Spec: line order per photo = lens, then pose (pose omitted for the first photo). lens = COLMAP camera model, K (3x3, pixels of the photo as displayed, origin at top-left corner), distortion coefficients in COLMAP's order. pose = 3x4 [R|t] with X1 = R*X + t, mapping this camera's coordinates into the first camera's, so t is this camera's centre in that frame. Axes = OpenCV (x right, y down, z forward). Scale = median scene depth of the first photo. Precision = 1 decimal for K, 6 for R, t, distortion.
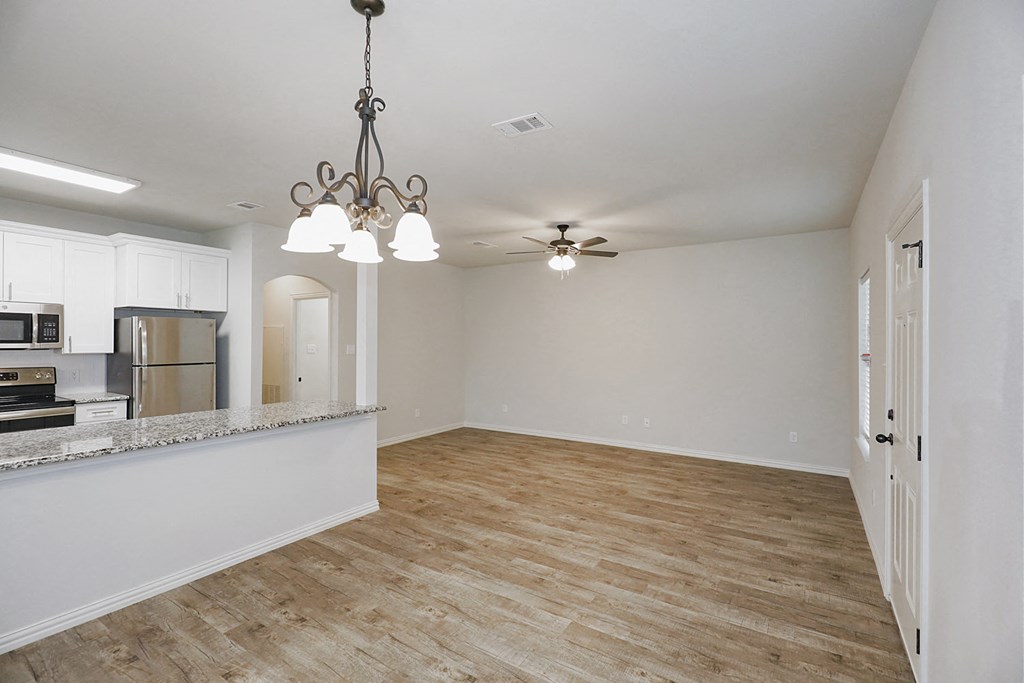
lens RADIAL K [[459.4, 0, 511.6], [0, 459.4, 338.3], [0, 0, 1]] dist [-0.004075, -0.000414]
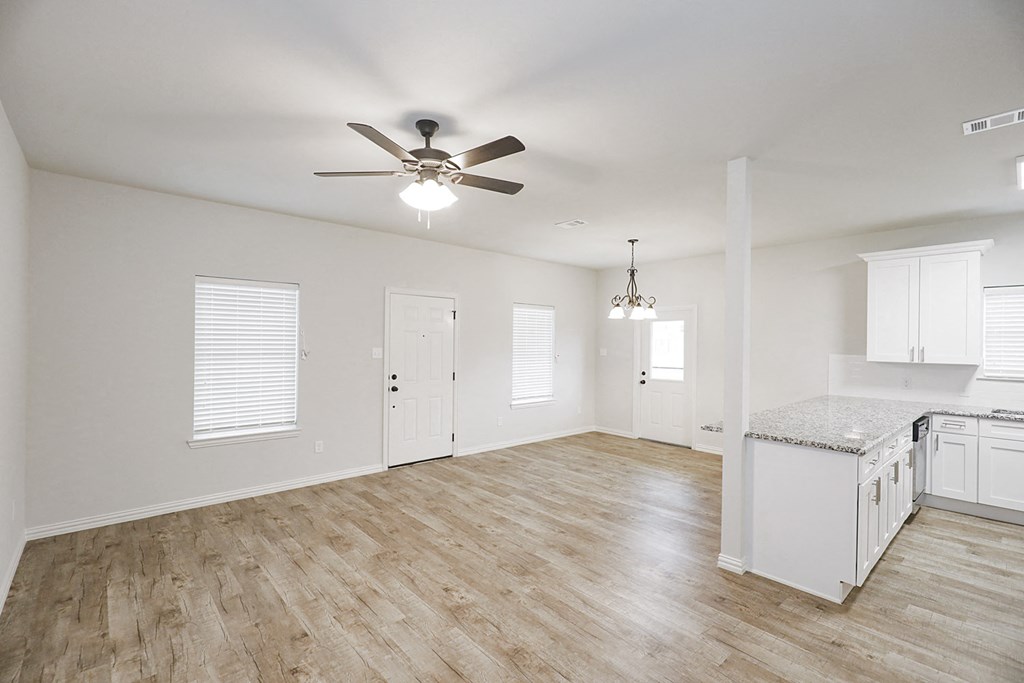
lens RADIAL K [[459.4, 0, 505.8], [0, 459.4, 345.7], [0, 0, 1]] dist [-0.004075, -0.000414]
pose [[-0.960742, -0.017072, 0.276917, -0.158537], [-0.016684, 0.999854, 0.003757, 0.004292], [-0.276941, -0.001011, -0.960886, 1.913716]]
